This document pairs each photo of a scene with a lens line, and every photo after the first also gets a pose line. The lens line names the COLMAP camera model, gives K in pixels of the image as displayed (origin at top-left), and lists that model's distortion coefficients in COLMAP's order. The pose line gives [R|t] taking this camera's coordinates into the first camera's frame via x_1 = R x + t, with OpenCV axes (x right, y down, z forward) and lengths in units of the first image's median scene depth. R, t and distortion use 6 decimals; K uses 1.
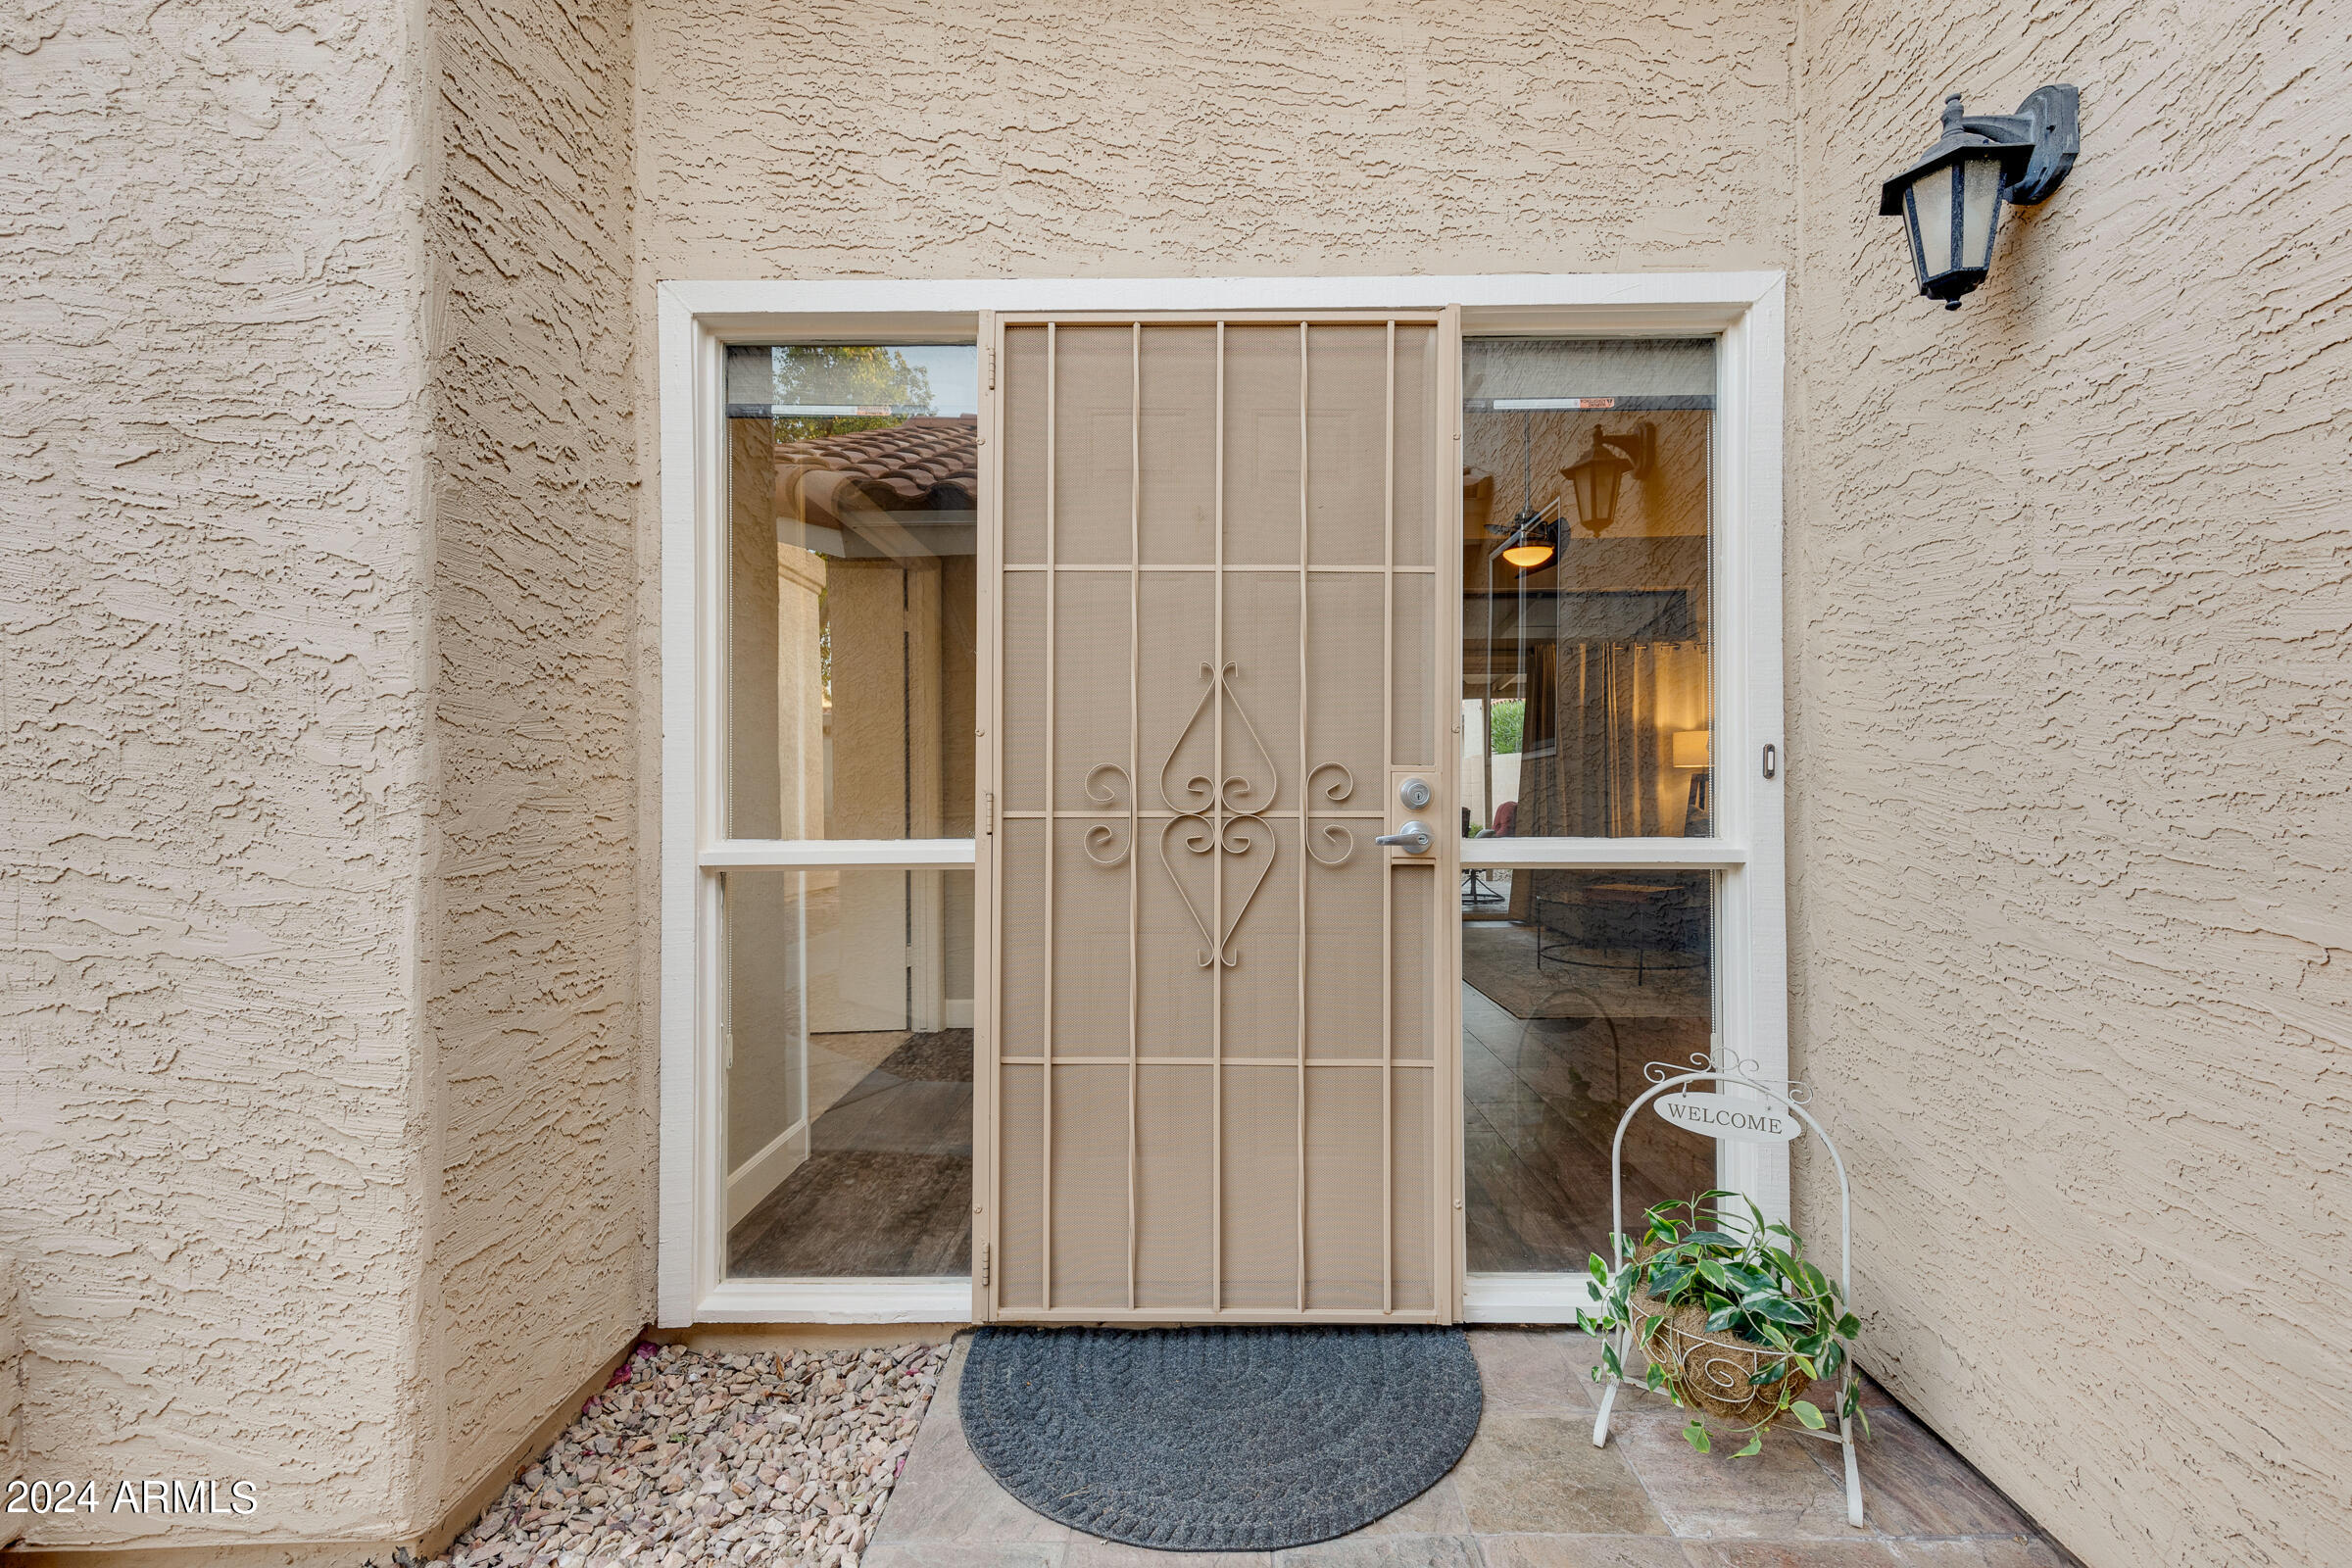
lens RADIAL K [[1064.4, 0, 1176.0], [0, 1064.4, 784.0], [0, 0, 1]] dist [0.018863, 0.000238]
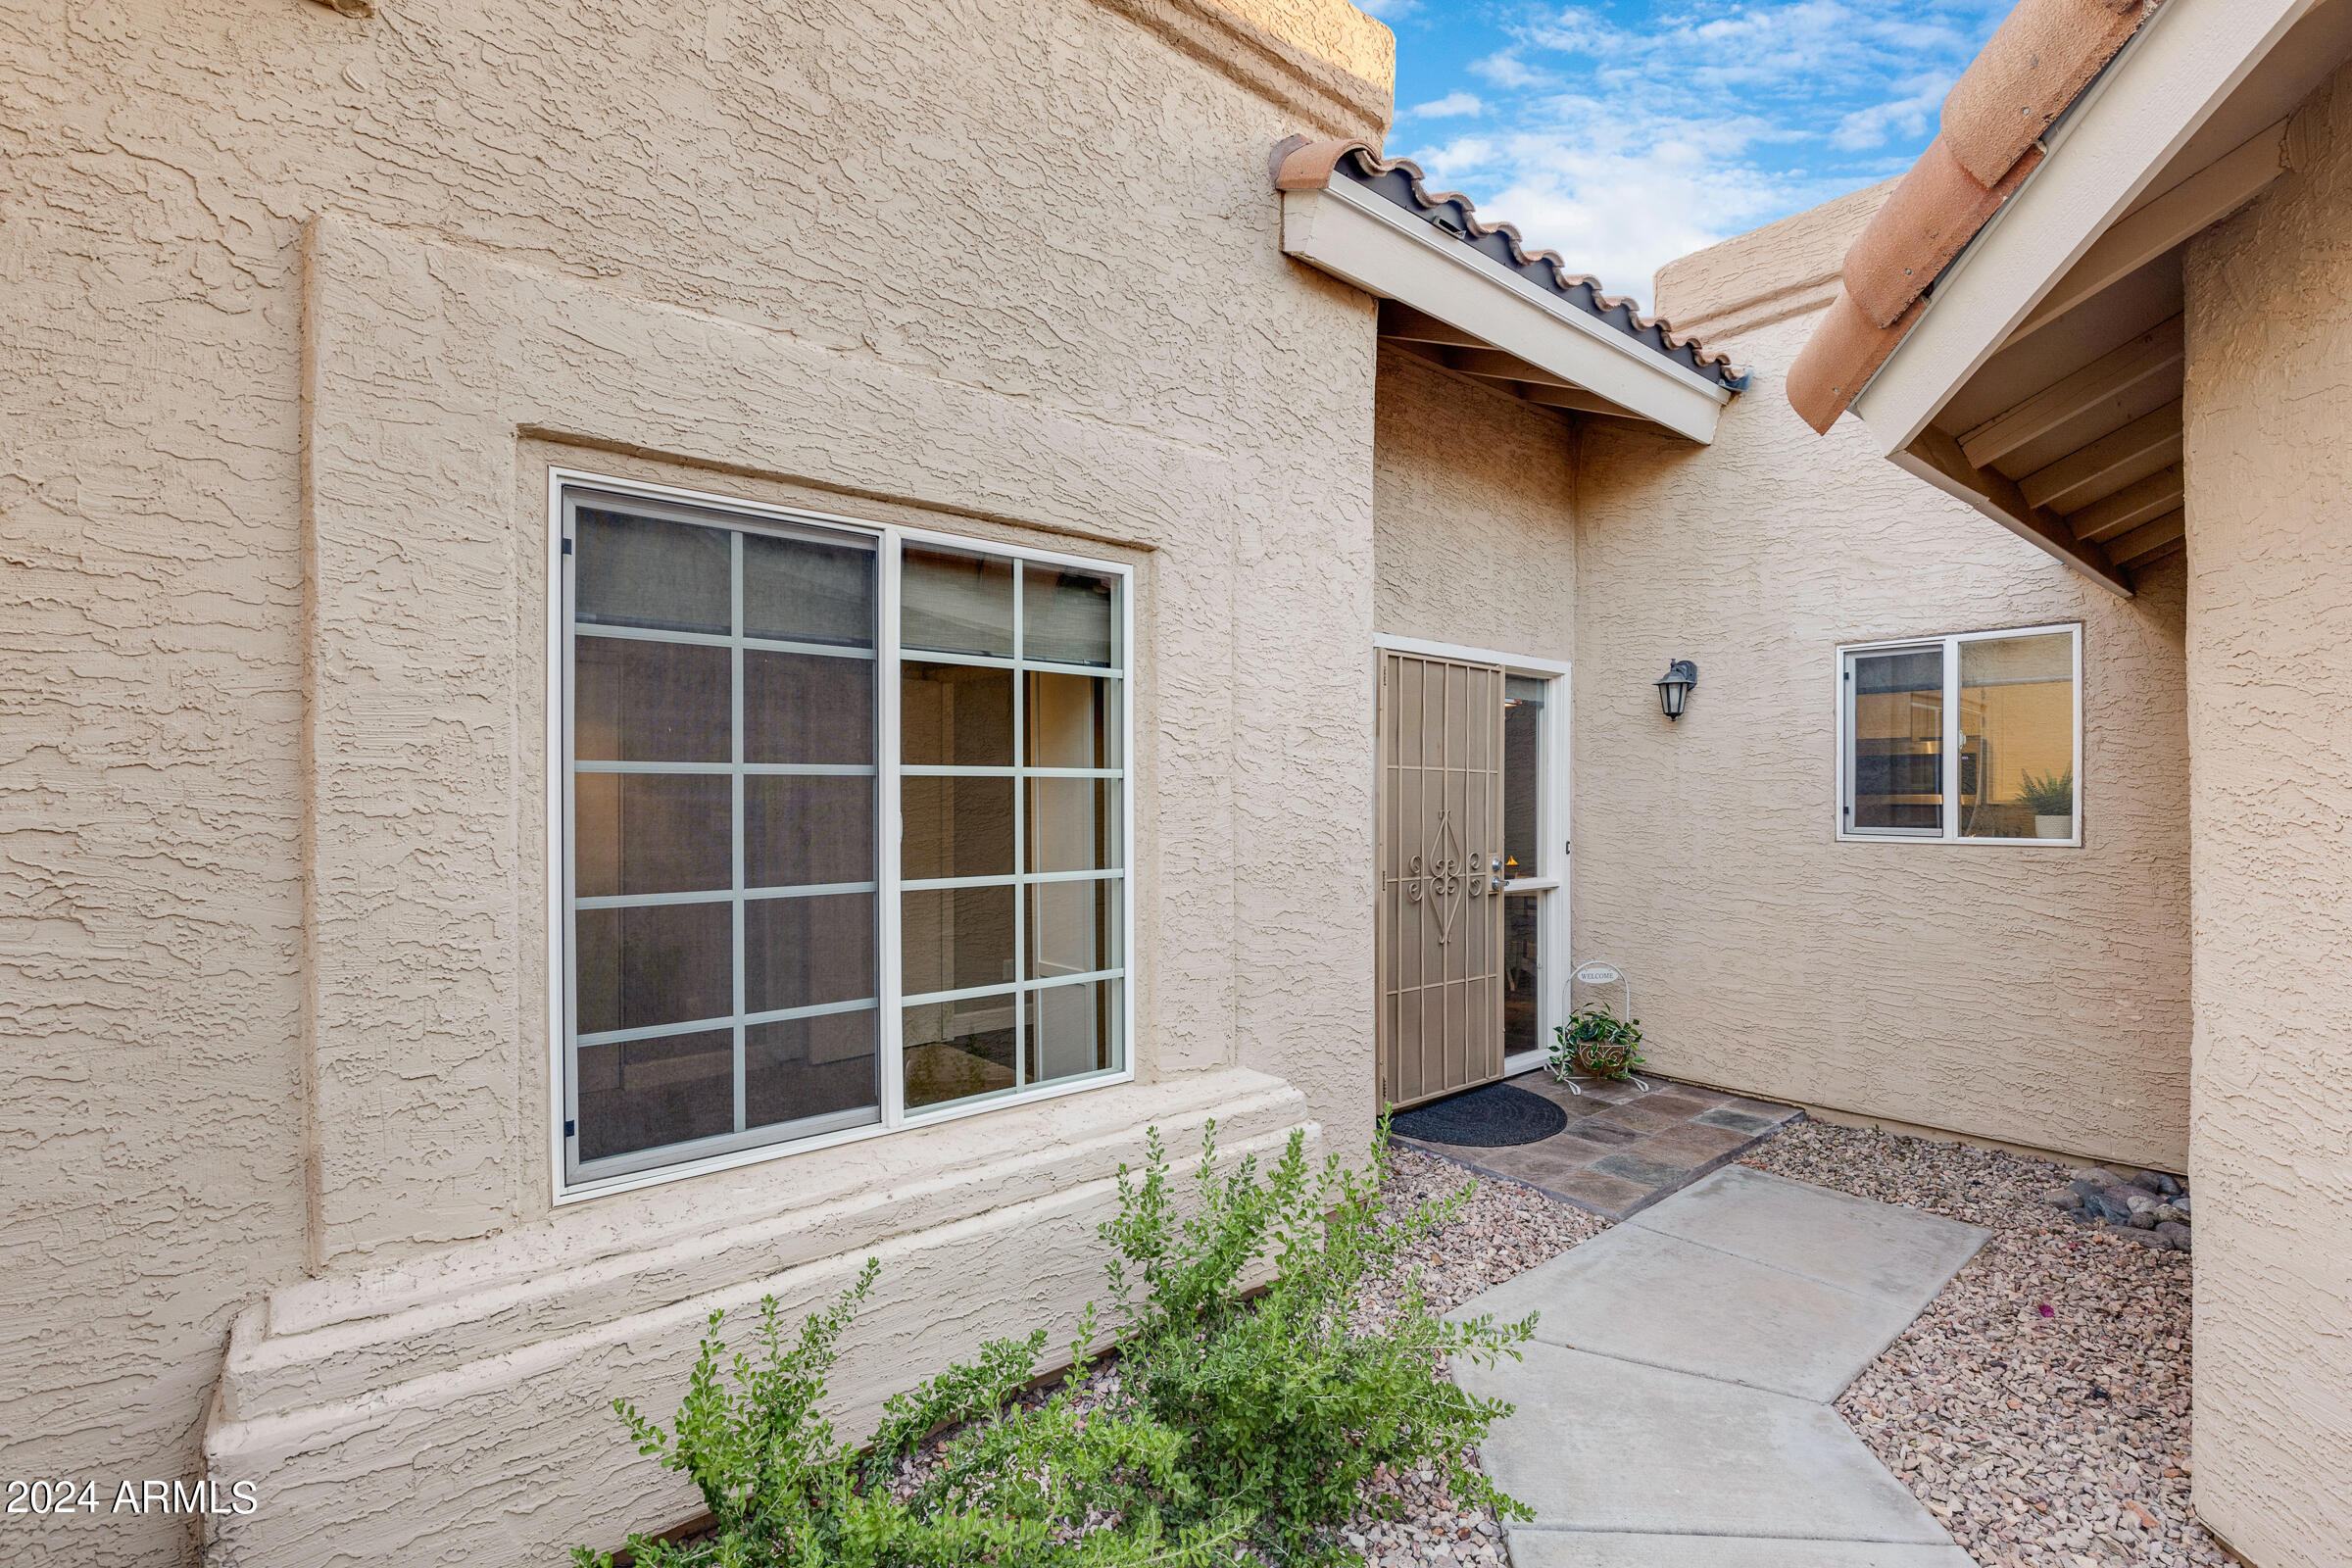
lens RADIAL K [[1107.7, 0, 1188.3], [0, 1107.7, 795.4], [0, 0, 1]] dist [-0.000930, -0.009696]
pose [[0.742653, 0.006904, 0.669640, -2.583470], [-0.008027, 0.999967, -0.001407, -0.180559], [-0.669628, -0.004331, 0.742684, -0.529561]]
